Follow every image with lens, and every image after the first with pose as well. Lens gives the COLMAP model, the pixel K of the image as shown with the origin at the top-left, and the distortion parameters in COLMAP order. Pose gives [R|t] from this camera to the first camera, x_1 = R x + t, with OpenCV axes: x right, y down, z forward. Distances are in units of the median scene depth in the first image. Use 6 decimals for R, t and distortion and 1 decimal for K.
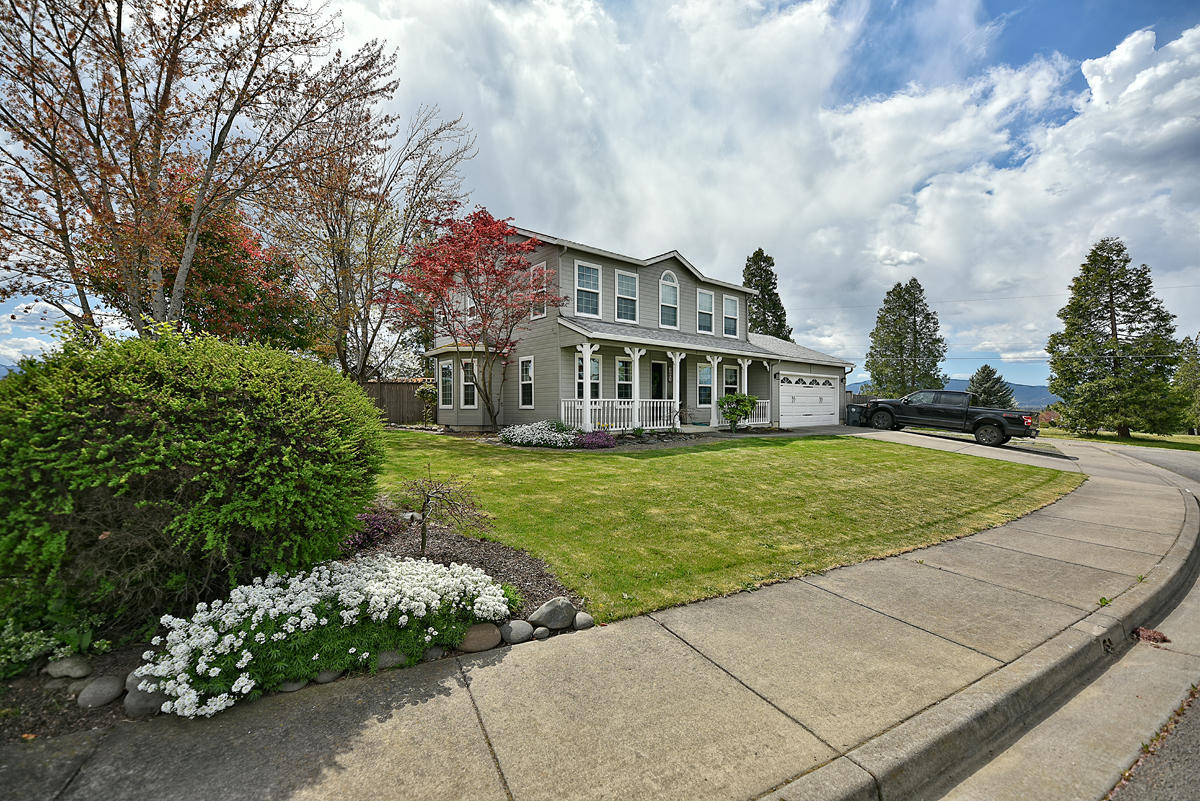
lens RADIAL K [[482.5, 0, 599.6], [0, 482.5, 402.1], [0, 0, 1]] dist [0.001854, -0.004123]
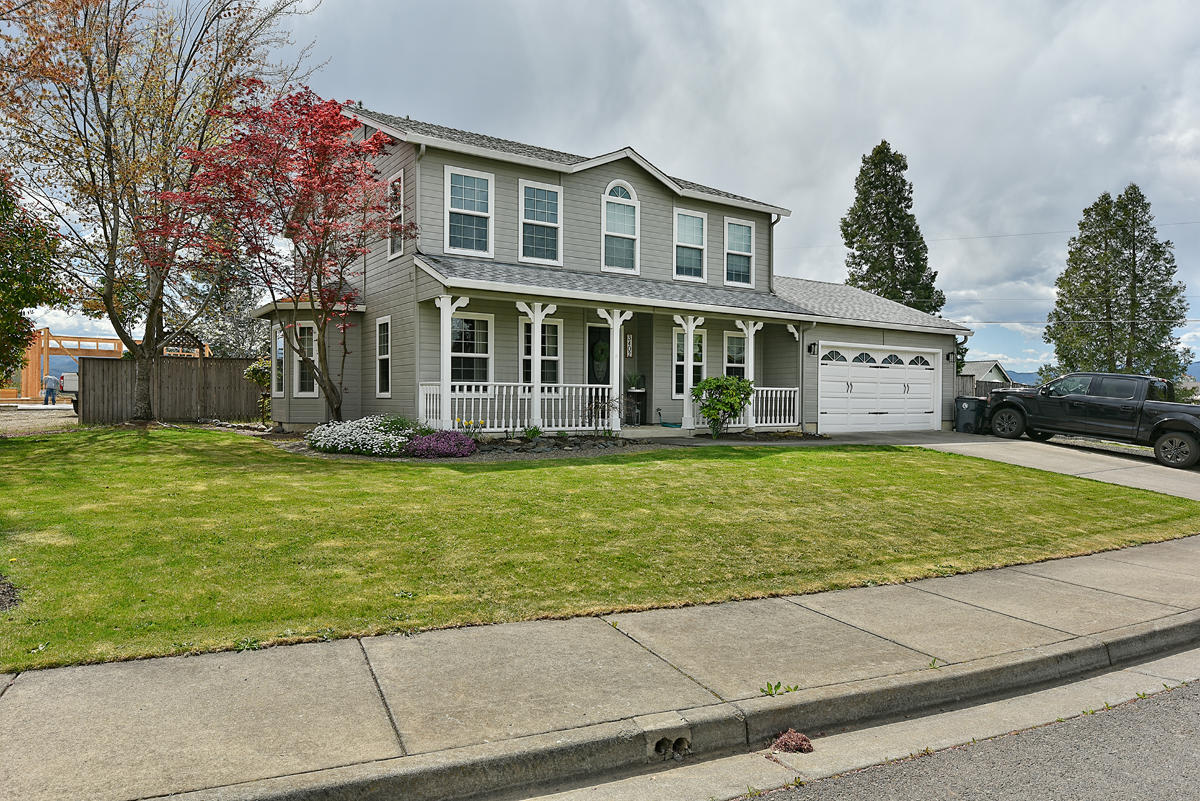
lens RADIAL K [[771.8, 0, 600.0], [0, 771.8, 400.5], [0, 0, 1]] dist [0.005671, 0.002416]
pose [[0.995801, 0.006681, -0.091302, 0.214460], [-0.006060, 0.999957, 0.007077, 0.007634], [0.091345, -0.006494, 0.995798, -0.006305]]
